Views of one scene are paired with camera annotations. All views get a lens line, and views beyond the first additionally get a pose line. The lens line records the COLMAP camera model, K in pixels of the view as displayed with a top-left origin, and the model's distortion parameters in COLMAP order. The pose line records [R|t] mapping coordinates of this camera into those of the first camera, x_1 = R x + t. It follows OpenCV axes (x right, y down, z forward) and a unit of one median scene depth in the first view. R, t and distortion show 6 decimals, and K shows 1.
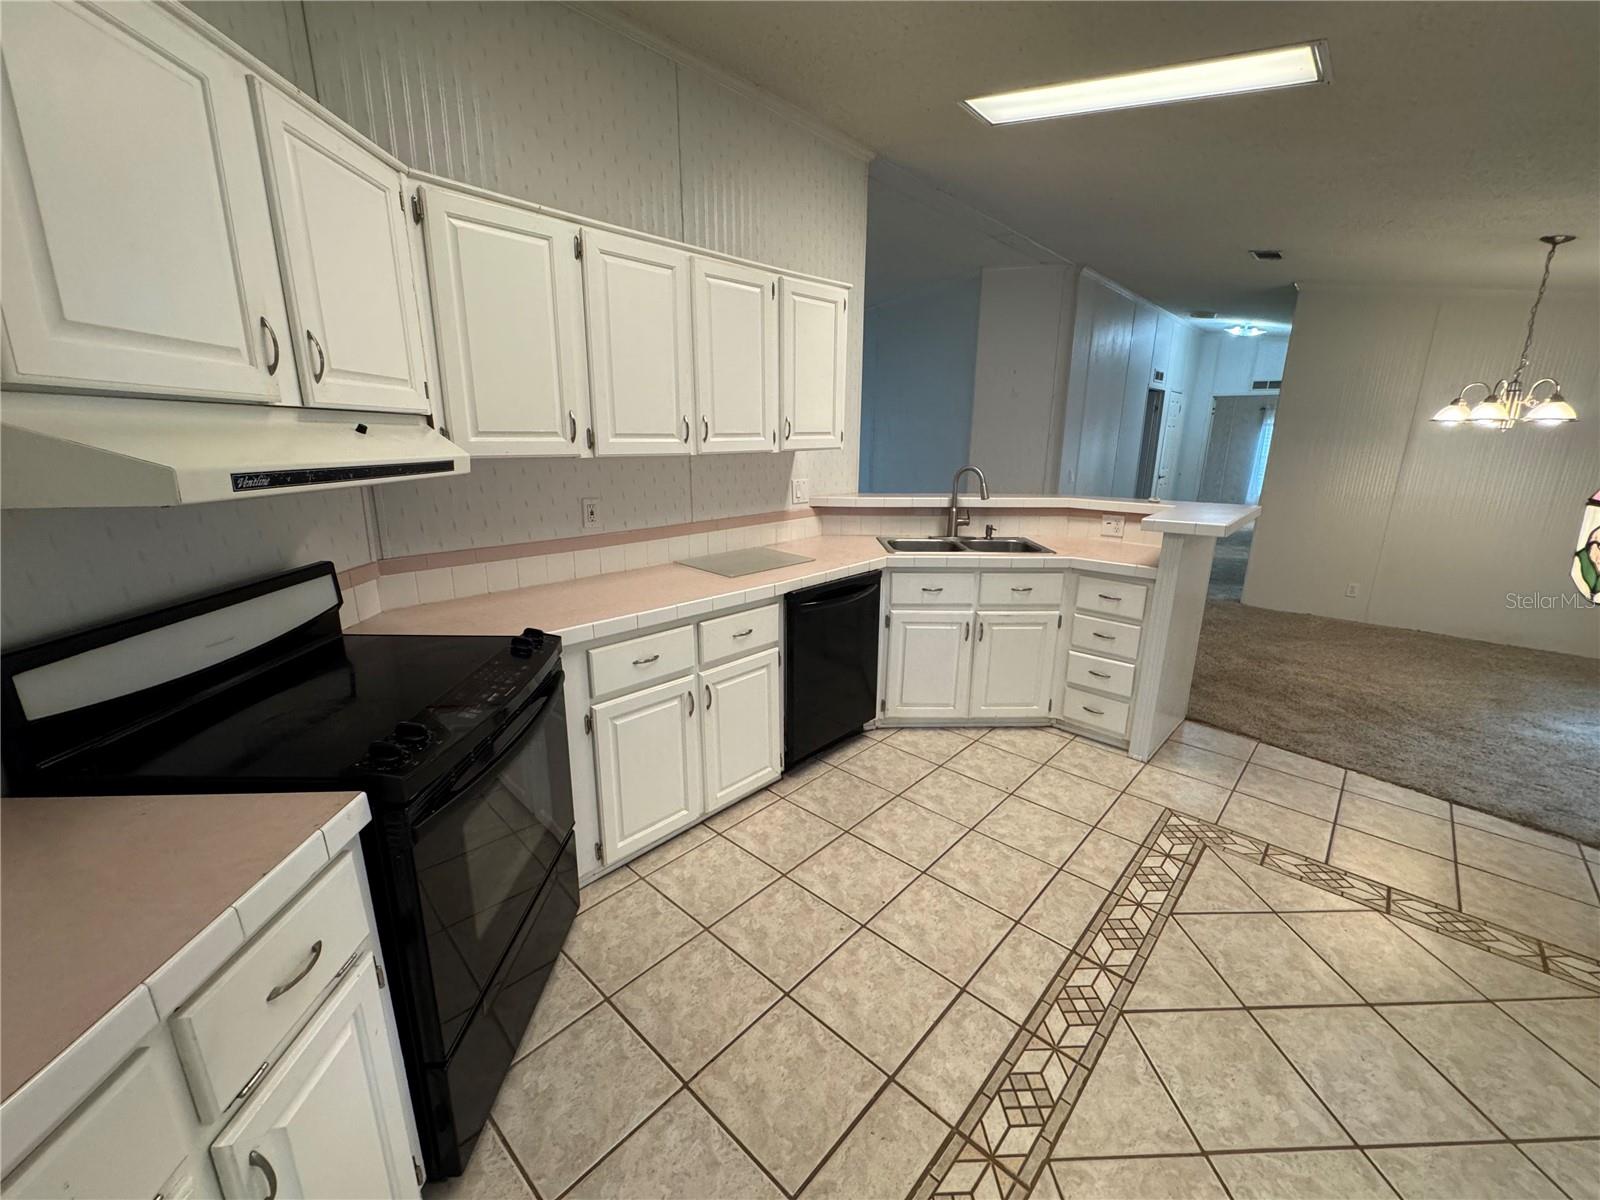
lens RADIAL K [[641.7, 0, 805.1], [0, 641.7, 598.6], [0, 0, 1]] dist [0.000706, -0.000371]
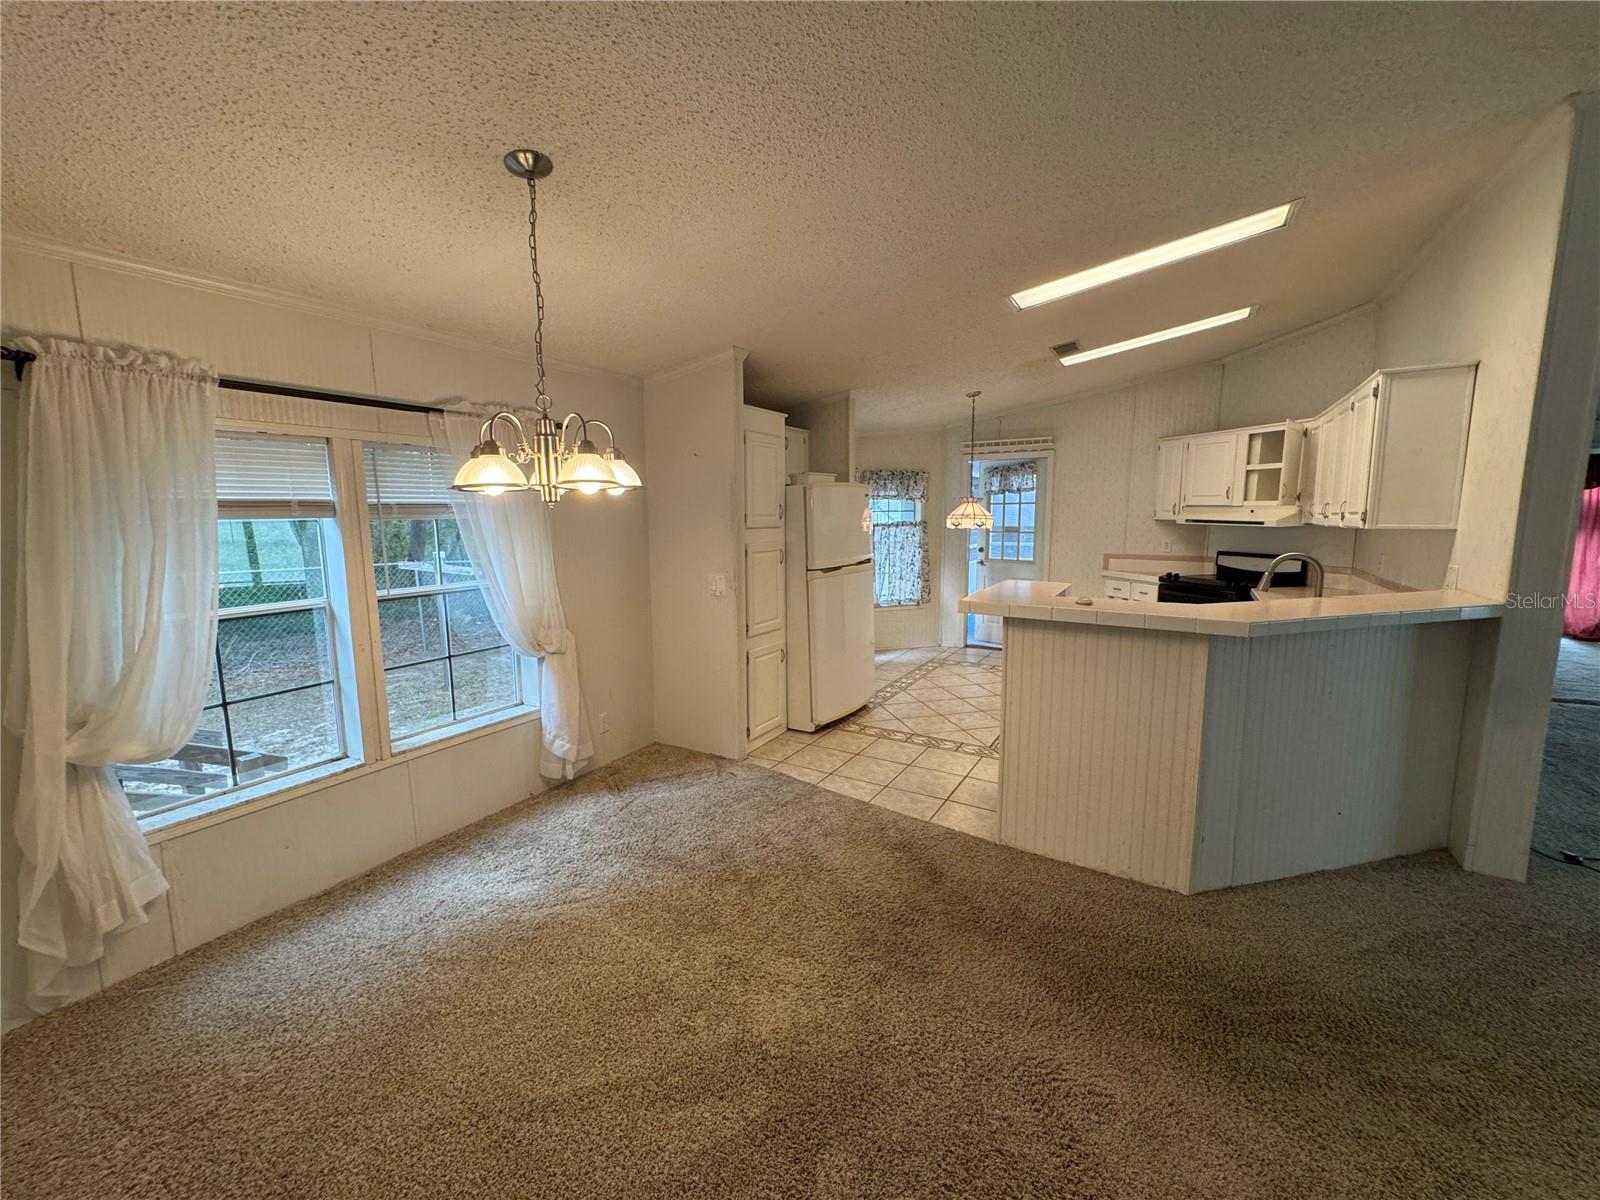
lens RADIAL K [[641.7, 0, 805.1], [0, 641.7, 598.6], [0, 0, 1]] dist [0.000706, -0.000371]
pose [[-0.977962, 0.020329, -0.207790, 1.493099], [-0.059059, 0.927664, 0.368717, -0.594776], [0.200255, 0.372863, -0.906019, 2.365965]]
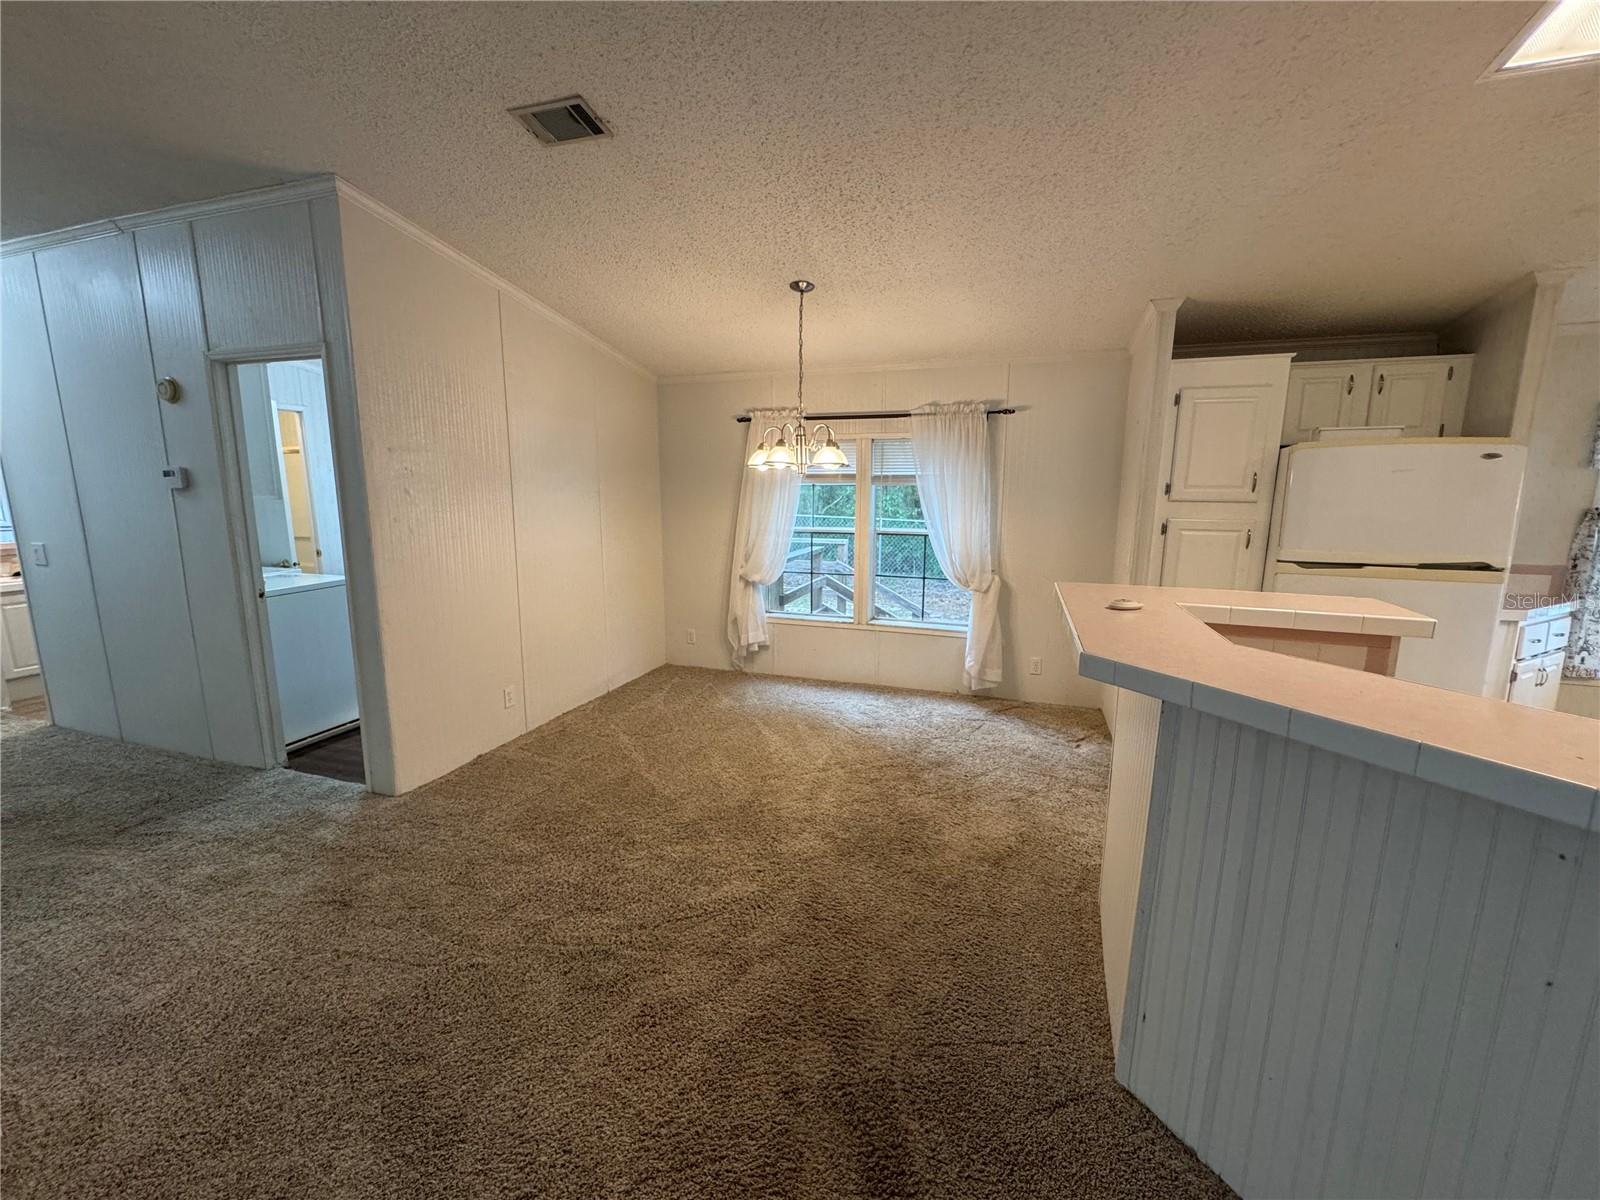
lens RADIAL K [[648.9, 0, 795.9], [0, 648.9, 590.2], [0, 0, 1]] dist [0.000346, -0.000230]
pose [[-0.388453, -0.162441, 0.907038, 0.248387], [0.218776, 0.939936, 0.262027, -0.528224], [-0.895121, 0.300223, -0.329583, 2.089550]]
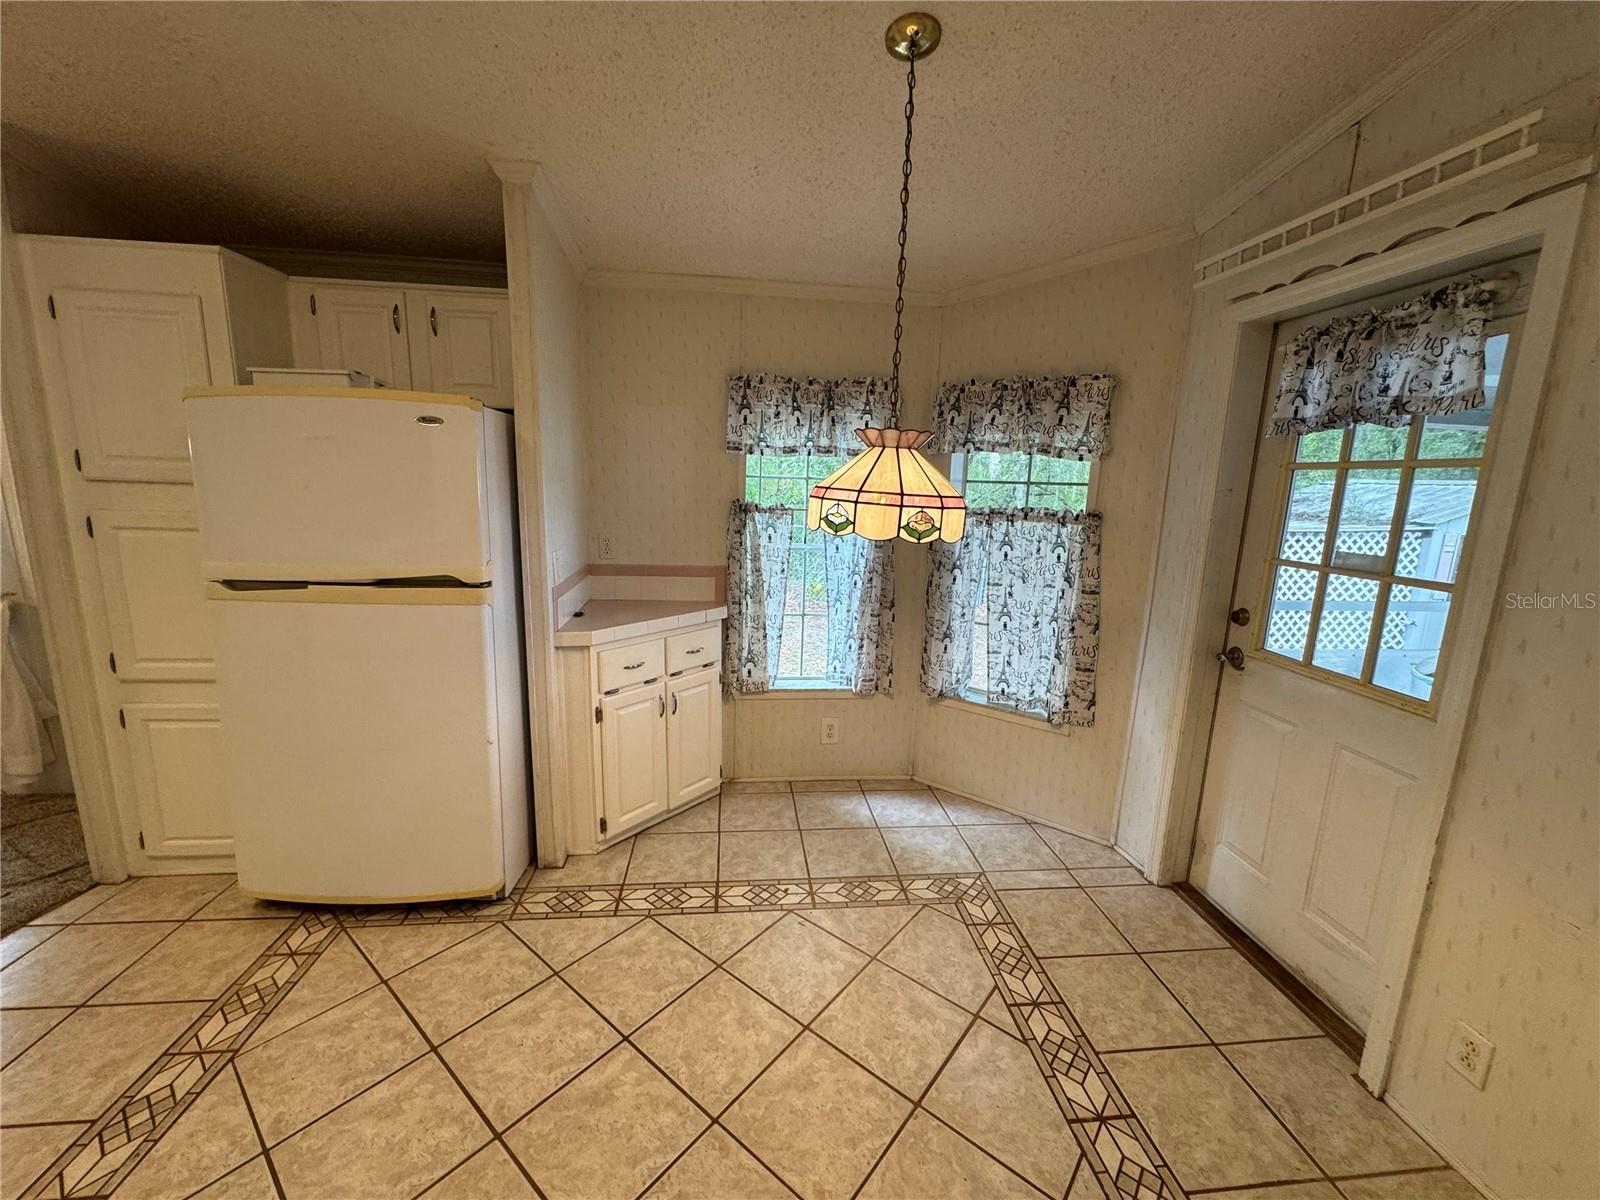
lens RADIAL K [[641.7, 0, 805.1], [0, 641.7, 598.6], [0, 0, 1]] dist [0.000706, -0.000371]
pose [[-0.745061, -0.160749, 0.647335, -0.029882], [0.123196, 0.920660, 0.370416, -0.199324], [-0.655520, 0.355732, -0.666145, 0.773450]]
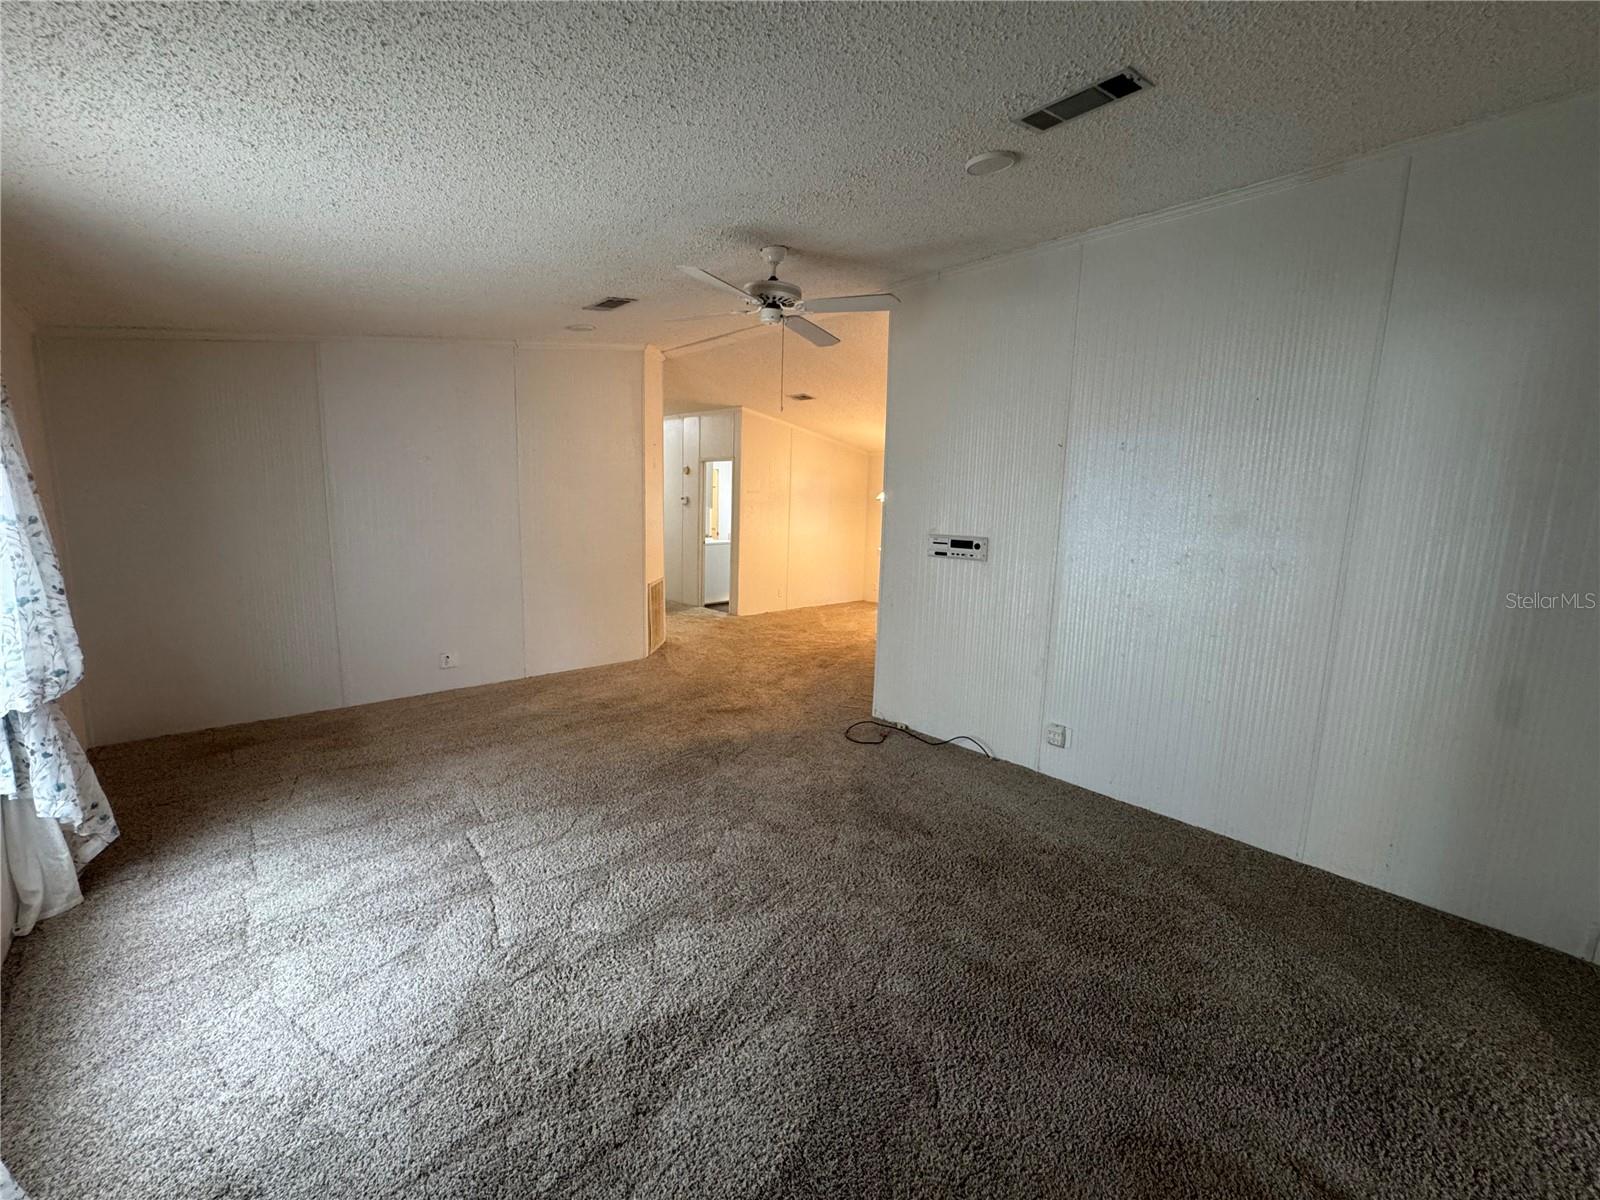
lens RADIAL K [[641.7, 0, 805.1], [0, 641.7, 598.6], [0, 0, 1]] dist [0.000706, -0.000371]
pose [[0.104168, -0.155857, 0.982272, -1.889284], [0.216577, 0.967498, 0.130545, -0.453079], [-0.970692, 0.199139, 0.134537, 1.607647]]
